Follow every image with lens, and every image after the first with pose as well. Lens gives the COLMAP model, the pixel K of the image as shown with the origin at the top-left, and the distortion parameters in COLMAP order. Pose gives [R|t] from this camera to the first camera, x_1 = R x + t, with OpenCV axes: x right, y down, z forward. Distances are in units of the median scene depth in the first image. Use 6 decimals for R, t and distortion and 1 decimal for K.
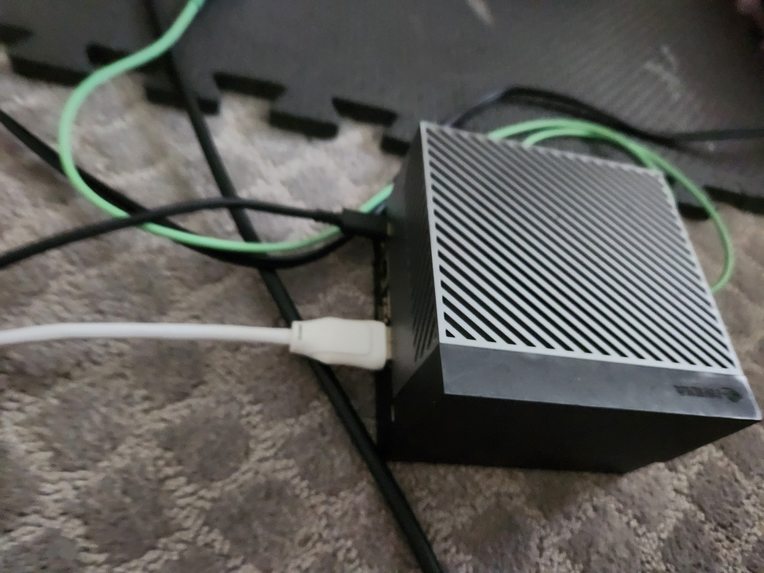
lens RADIAL K [[504.8, 0, 380.1], [0, 504.8, 272.9], [0, 0, 1]] dist [0.004144, 0.001208]
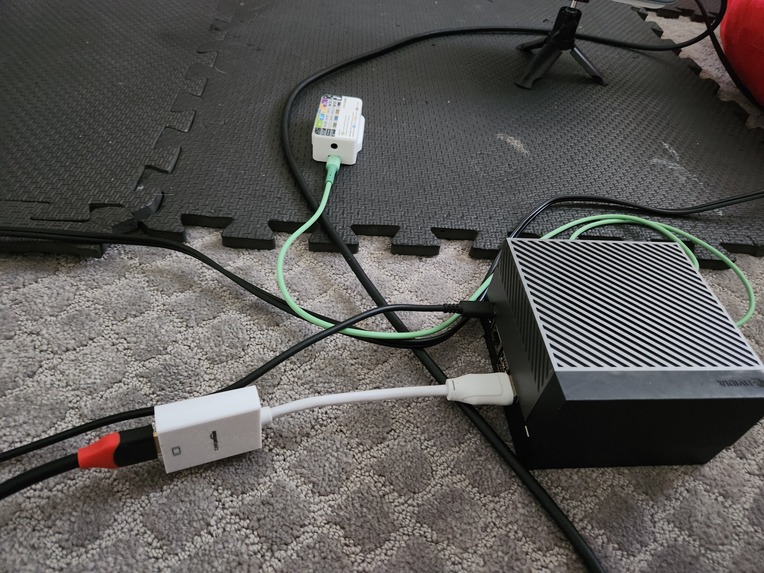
lens RADIAL K [[519.4, 0, 382.0], [0, 519.4, 286.5], [0, 0, 1]] dist [0.028389, -0.008300]
pose [[0.986518, -0.154633, -0.053584, -0.232905], [0.143108, 0.973949, -0.175905, 0.071690], [0.079389, 0.165865, 0.982948, -0.563234]]
